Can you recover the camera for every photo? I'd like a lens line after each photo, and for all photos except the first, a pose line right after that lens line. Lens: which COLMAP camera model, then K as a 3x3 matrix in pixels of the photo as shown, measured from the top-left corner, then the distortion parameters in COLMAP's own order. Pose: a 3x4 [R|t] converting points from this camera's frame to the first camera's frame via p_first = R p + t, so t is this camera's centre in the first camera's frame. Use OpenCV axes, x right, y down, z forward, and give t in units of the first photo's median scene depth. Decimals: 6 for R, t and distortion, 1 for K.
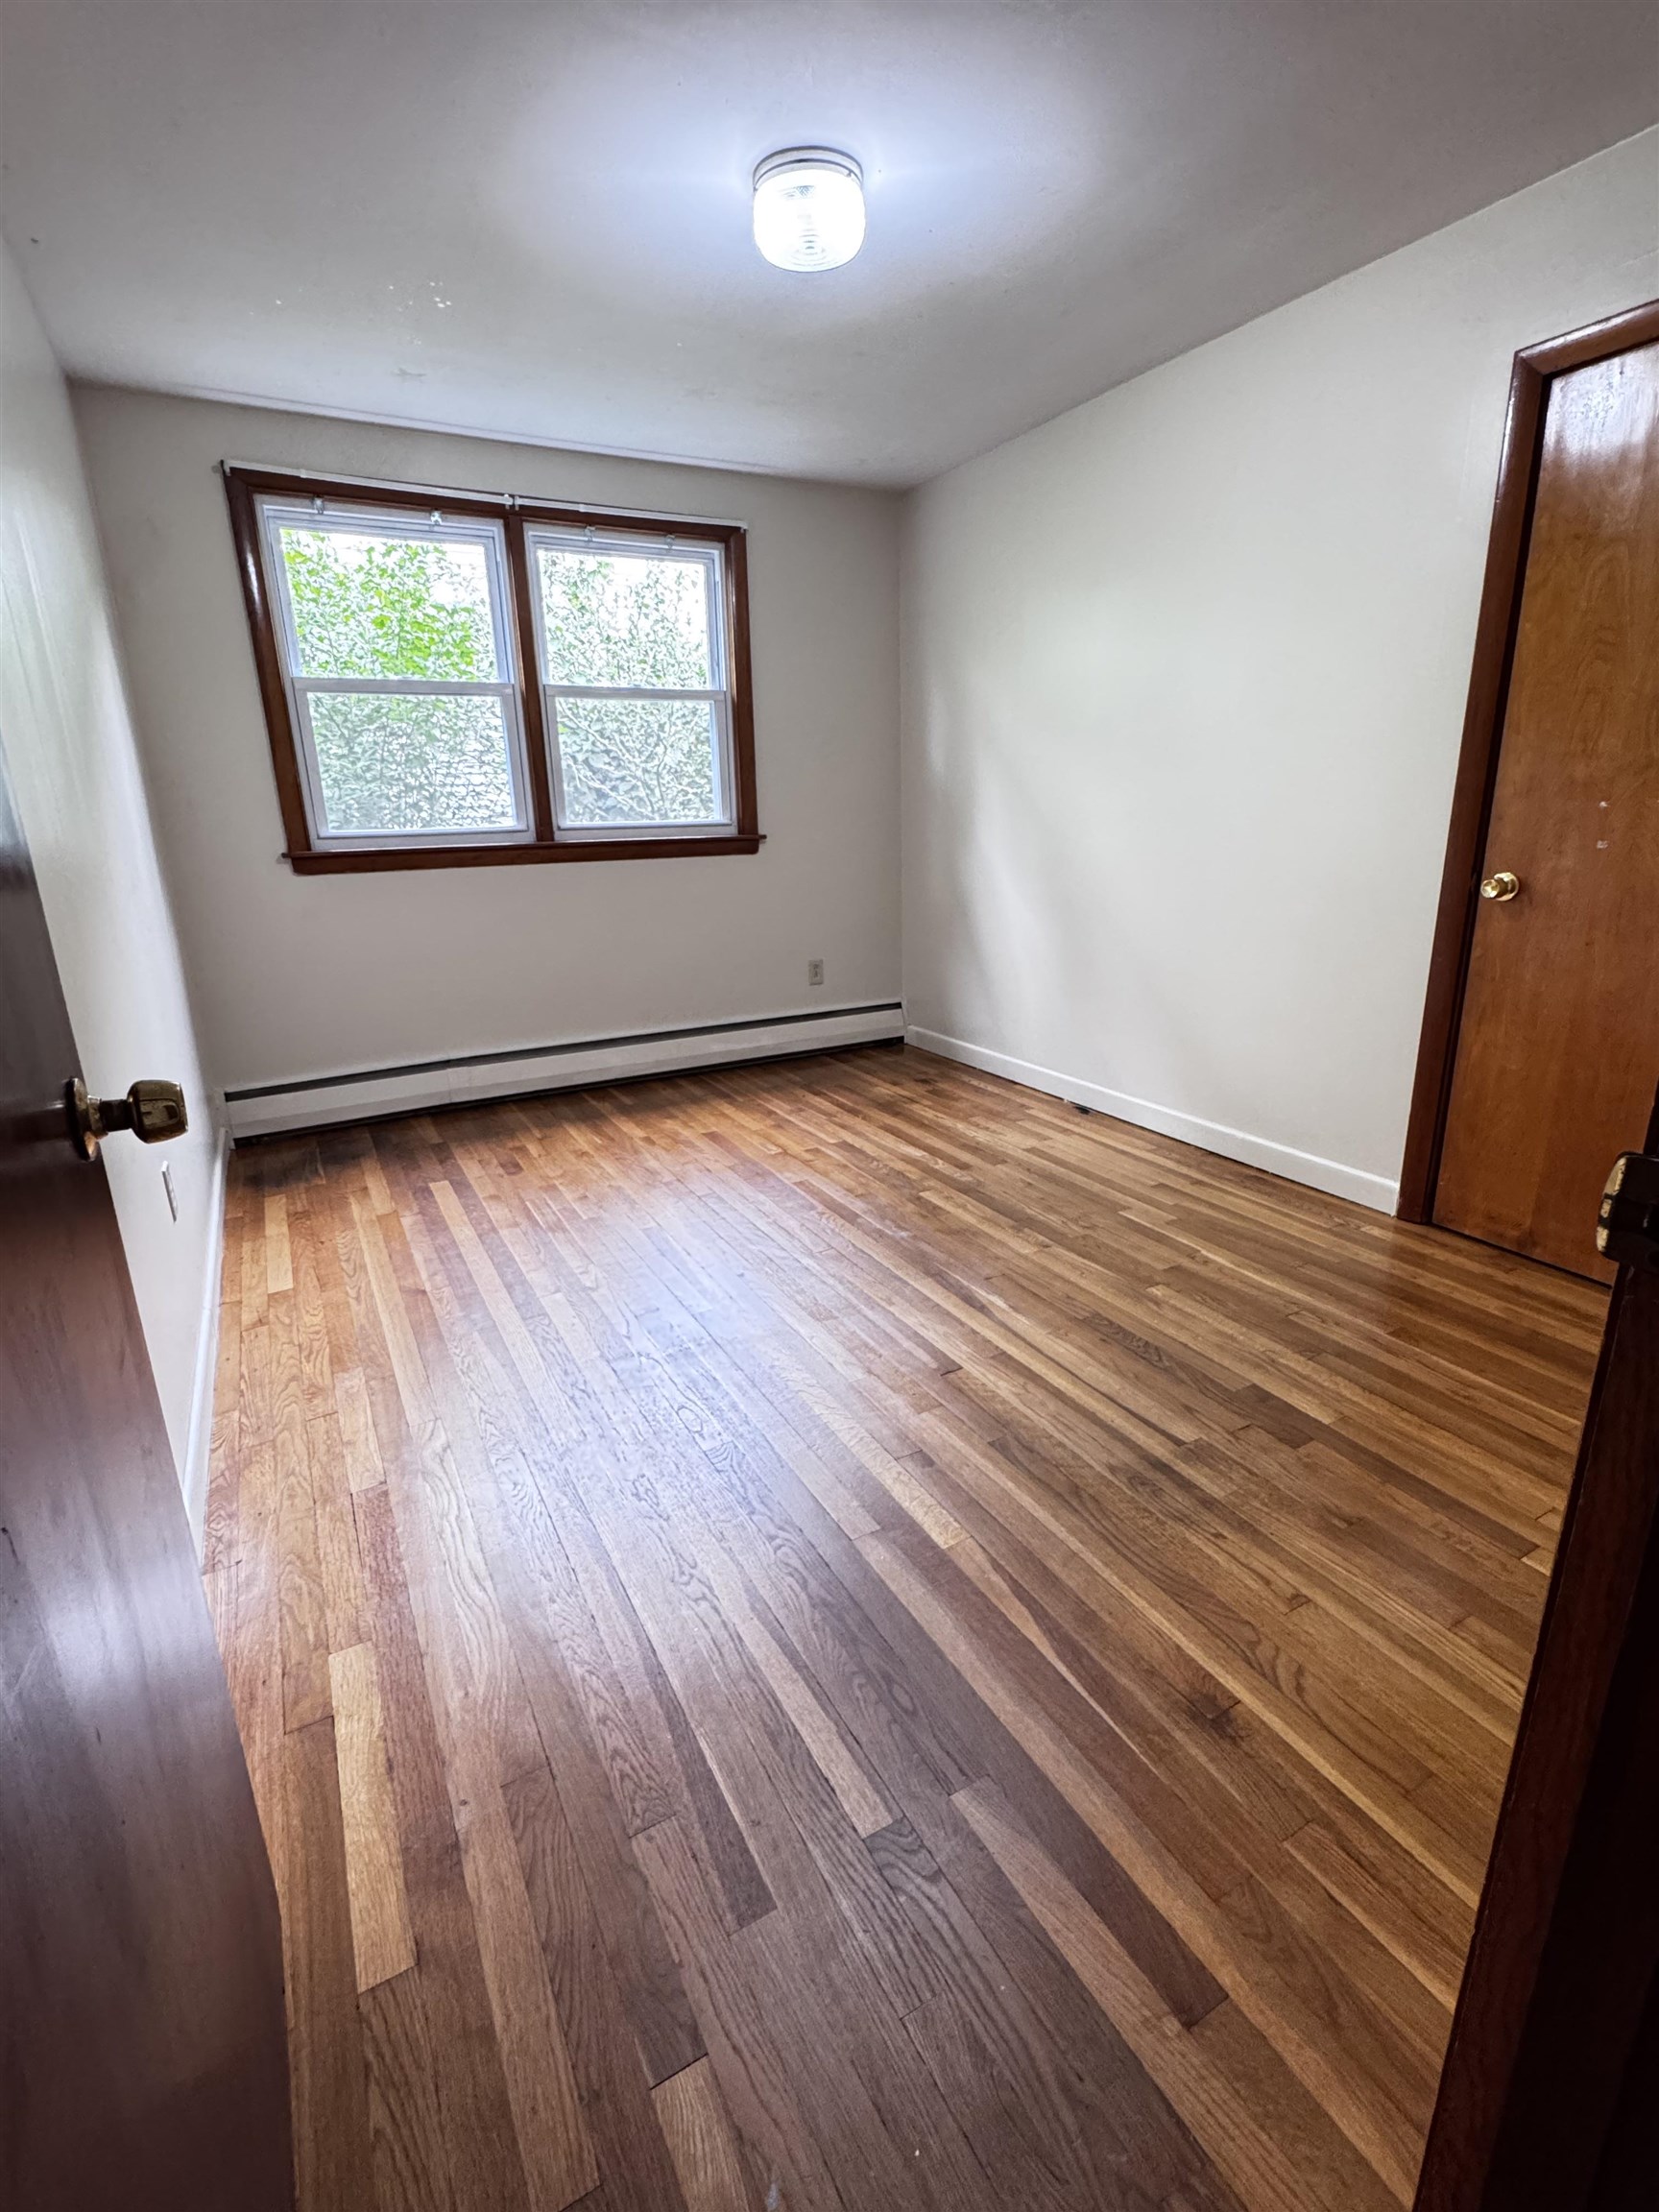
lens RADIAL K [[1015.0, 0, 832.4], [0, 1015.0, 1097.9], [0, 0, 1]] dist [-0.007824, 0.001005]
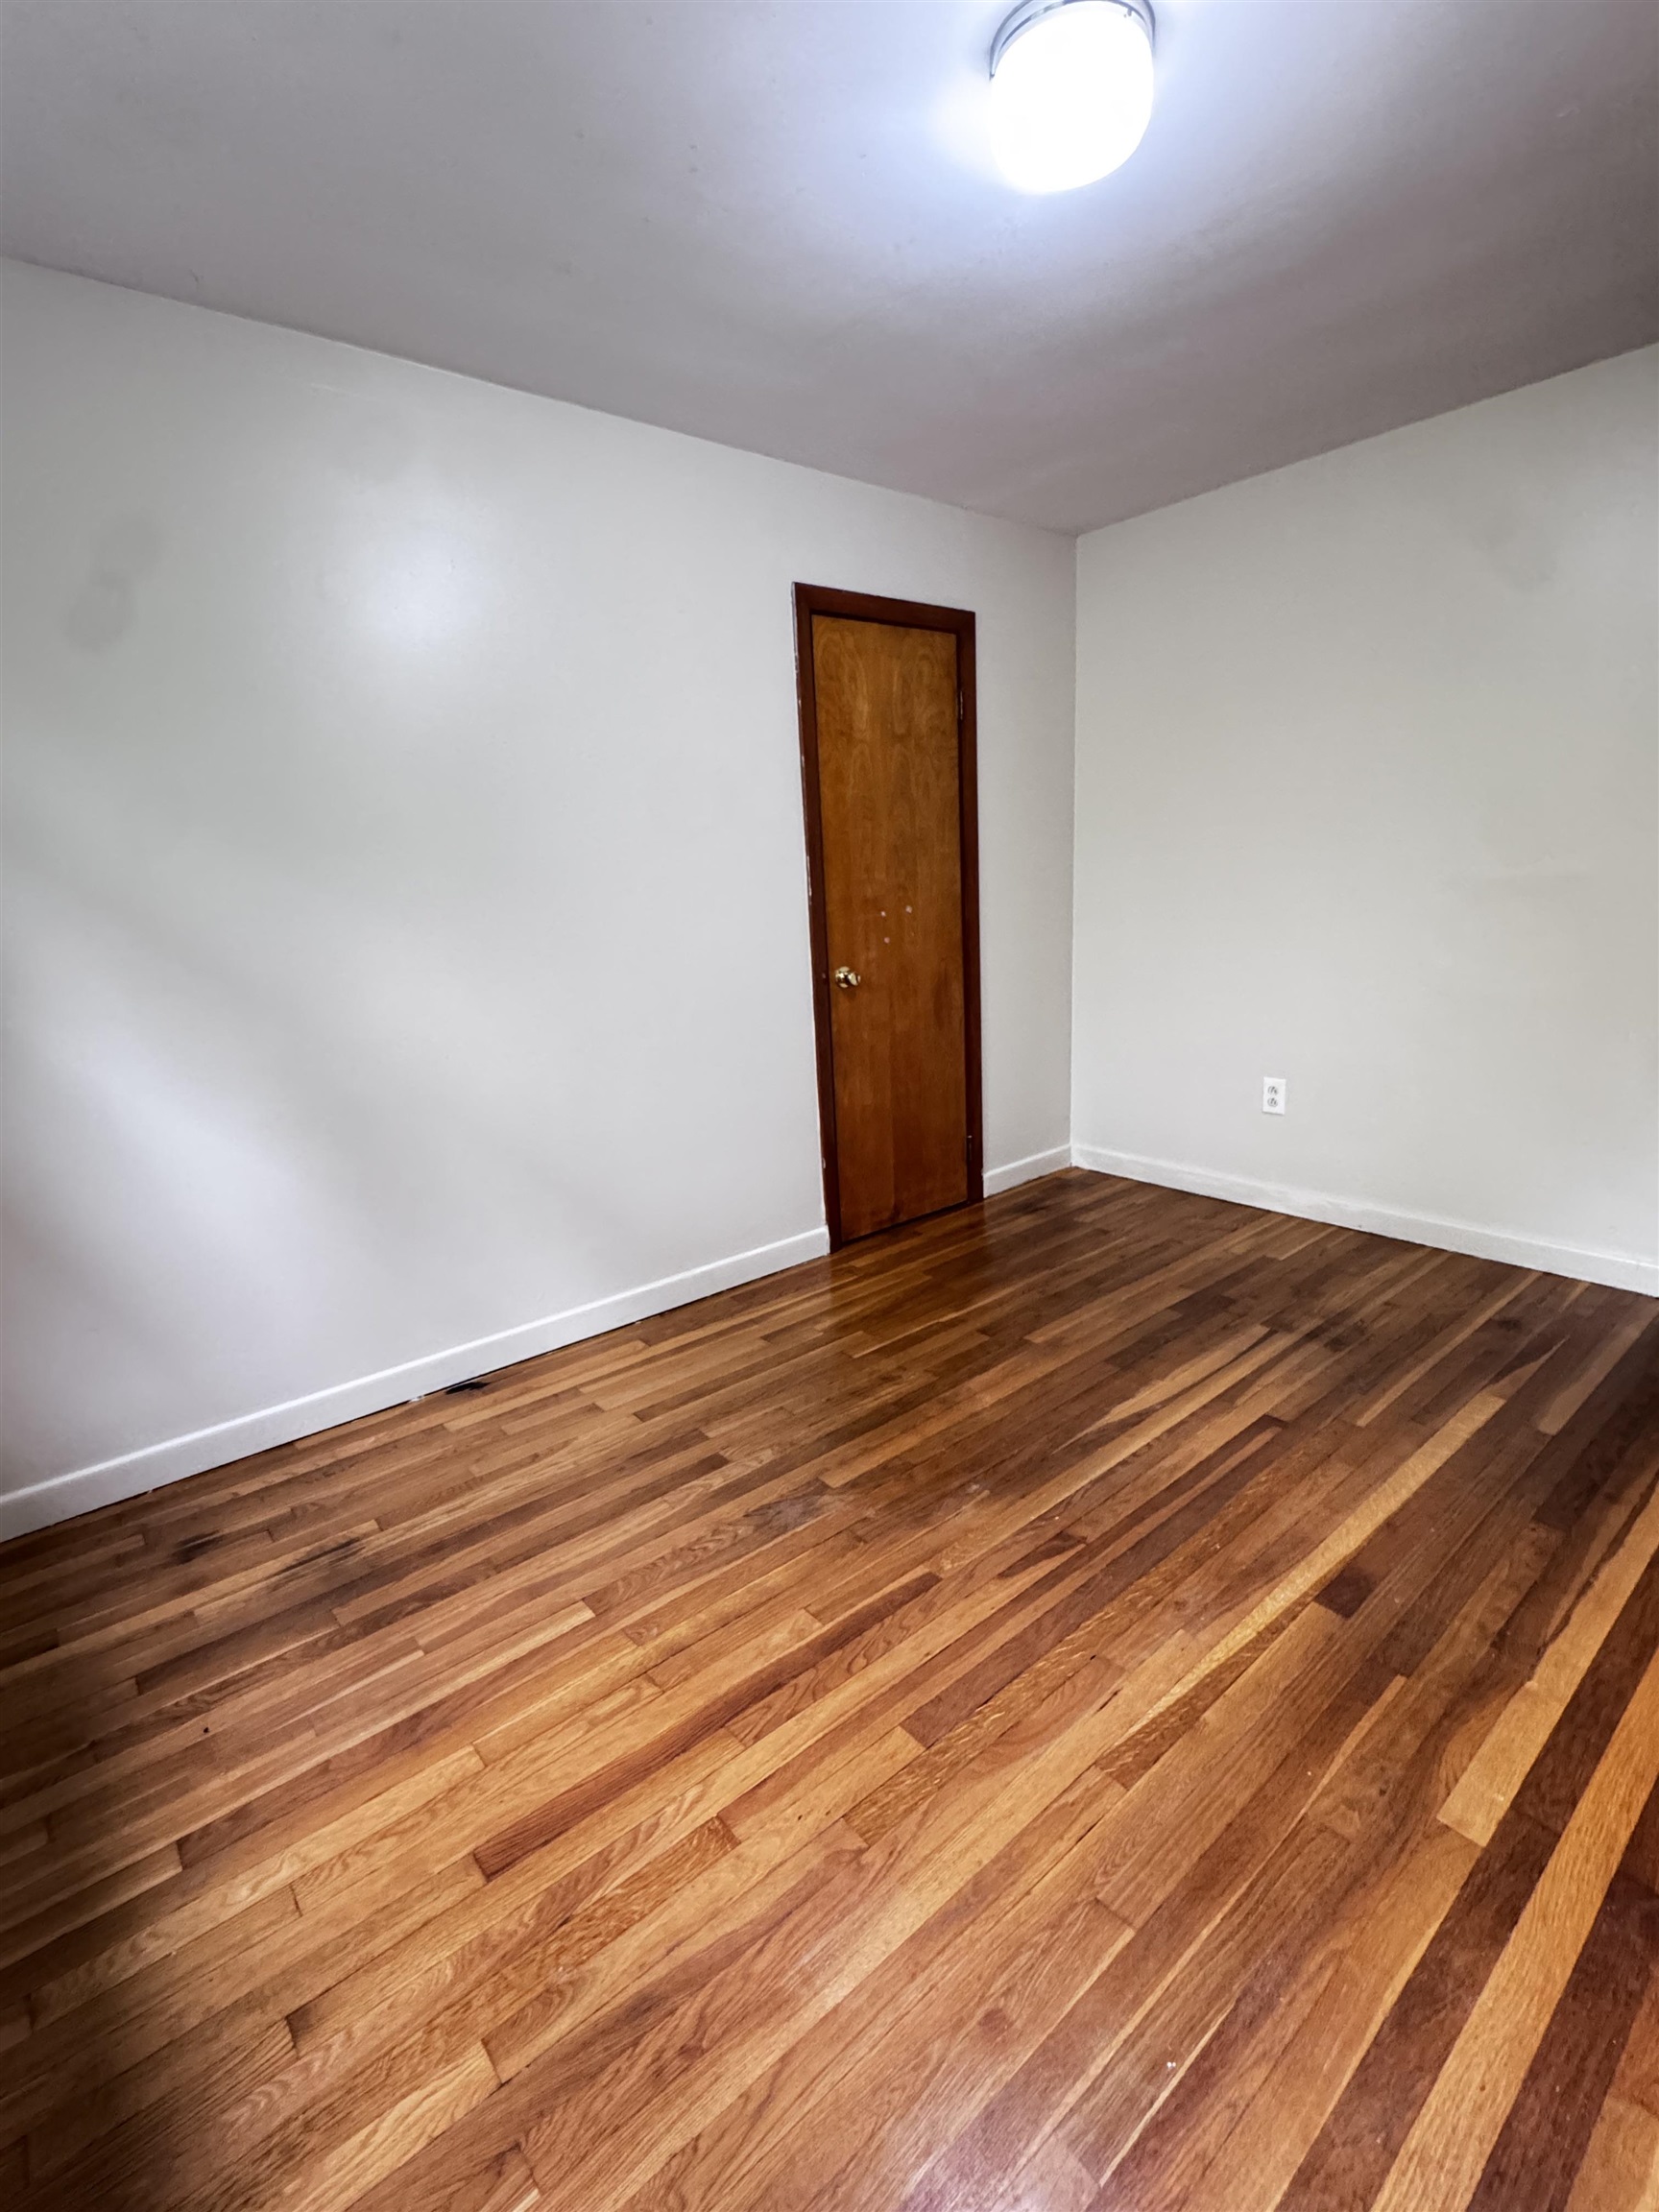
lens RADIAL K [[1015.0, 0, 819.1], [0, 1015.0, 1104.5], [0, 0, 1]] dist [-0.007824, 0.001005]
pose [[-0.188141, -0.180588, 0.965397, -0.546350], [0.328333, 0.914832, 0.235116, -0.317817], [-0.925635, 0.361207, -0.112825, 1.038361]]
